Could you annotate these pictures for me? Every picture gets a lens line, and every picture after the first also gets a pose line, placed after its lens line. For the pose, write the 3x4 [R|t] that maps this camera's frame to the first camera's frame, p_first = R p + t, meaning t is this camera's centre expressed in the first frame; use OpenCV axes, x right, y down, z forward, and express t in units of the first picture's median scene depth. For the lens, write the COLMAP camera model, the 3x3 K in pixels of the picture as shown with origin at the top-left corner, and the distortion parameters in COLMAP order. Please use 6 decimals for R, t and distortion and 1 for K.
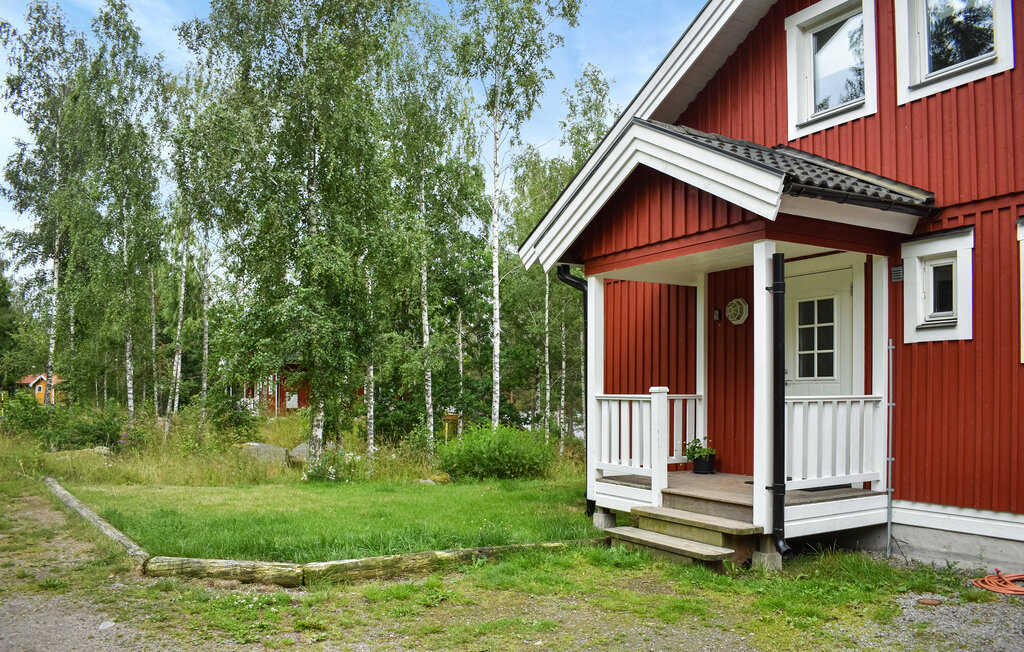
lens RADIAL K [[848.1, 0, 514.5], [0, 848.1, 417.5], [0, 0, 1]] dist [-0.071790, -0.006136]
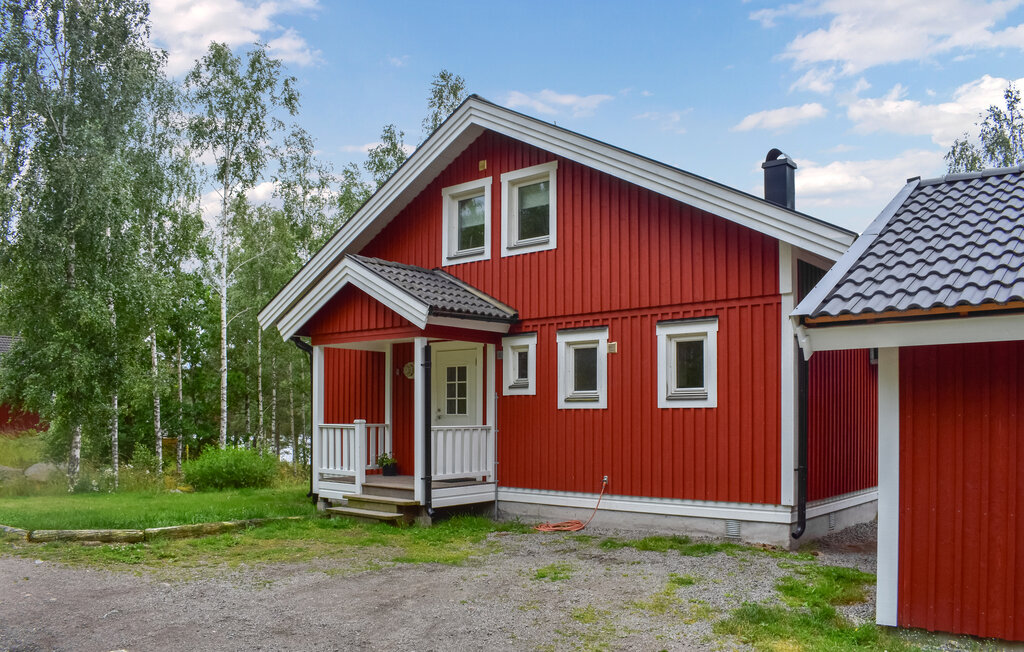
lens RADIAL K [[848.1, 0, 514.5], [0, 848.1, 417.5], [0, 0, 1]] dist [-0.071790, -0.006136]
pose [[0.939882, 0.004862, 0.341464, -0.105534], [0.004347, 0.999647, -0.026199, 0.002633], [-0.341471, 0.026108, 0.939530, -0.630587]]
